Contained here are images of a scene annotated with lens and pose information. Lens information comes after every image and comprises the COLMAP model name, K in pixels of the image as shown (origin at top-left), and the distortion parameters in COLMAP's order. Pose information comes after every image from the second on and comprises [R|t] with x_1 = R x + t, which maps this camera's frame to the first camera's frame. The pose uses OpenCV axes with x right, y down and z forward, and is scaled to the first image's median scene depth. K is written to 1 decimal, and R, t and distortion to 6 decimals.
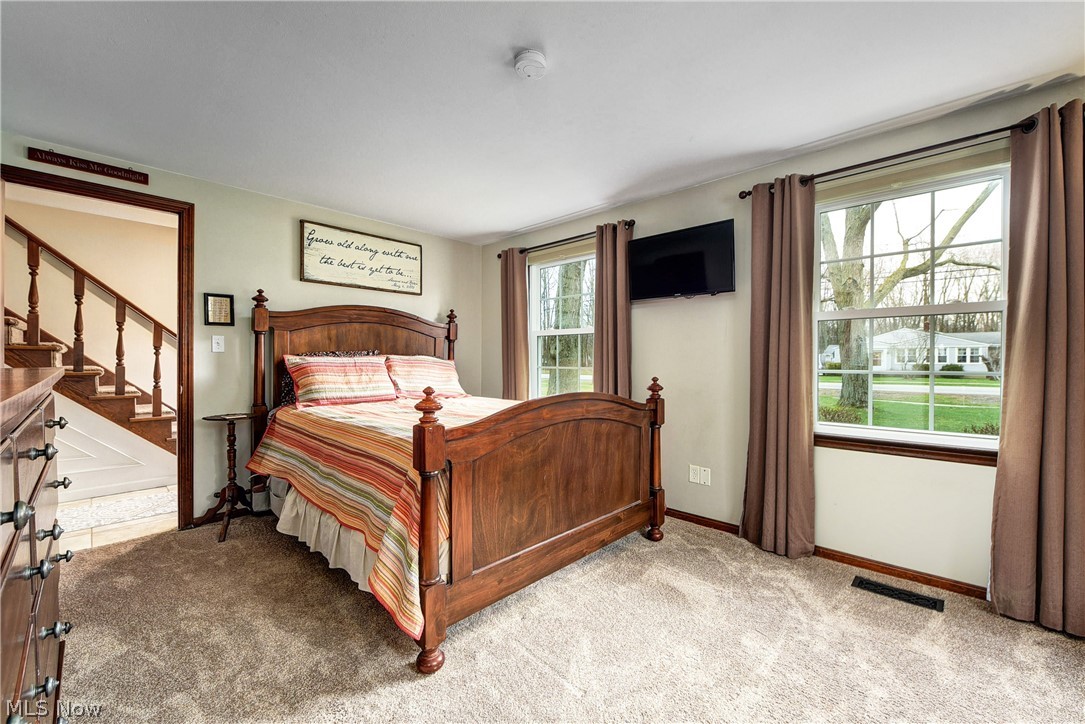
lens RADIAL K [[435.4, 0, 543.7], [0, 435.4, 364.7], [0, 0, 1]] dist [-0.007665, -0.000384]
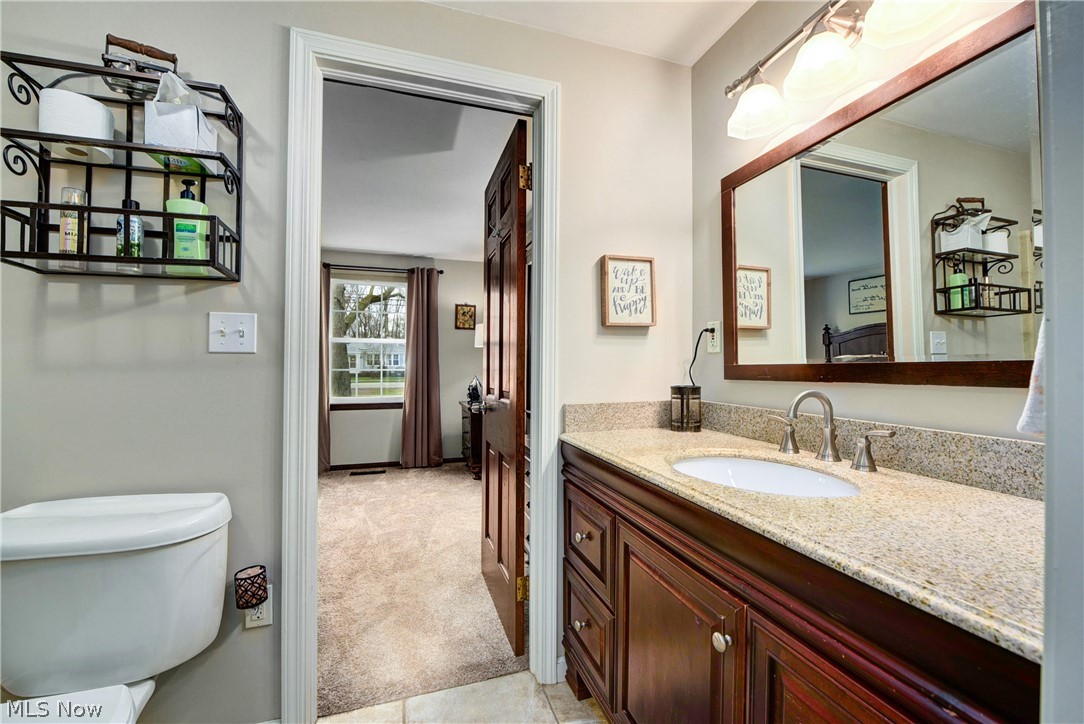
lens RADIAL K [[432.8, 0, 542.8], [0, 432.8, 357.7], [0, 0, 1]] dist [0.001070, 0.000028]
pose [[0.480005, 0.010168, 0.877207, -0.709001], [0.008695, 0.999829, -0.016347, -0.004122], [-0.877222, 0.015474, 0.479835, -0.861591]]
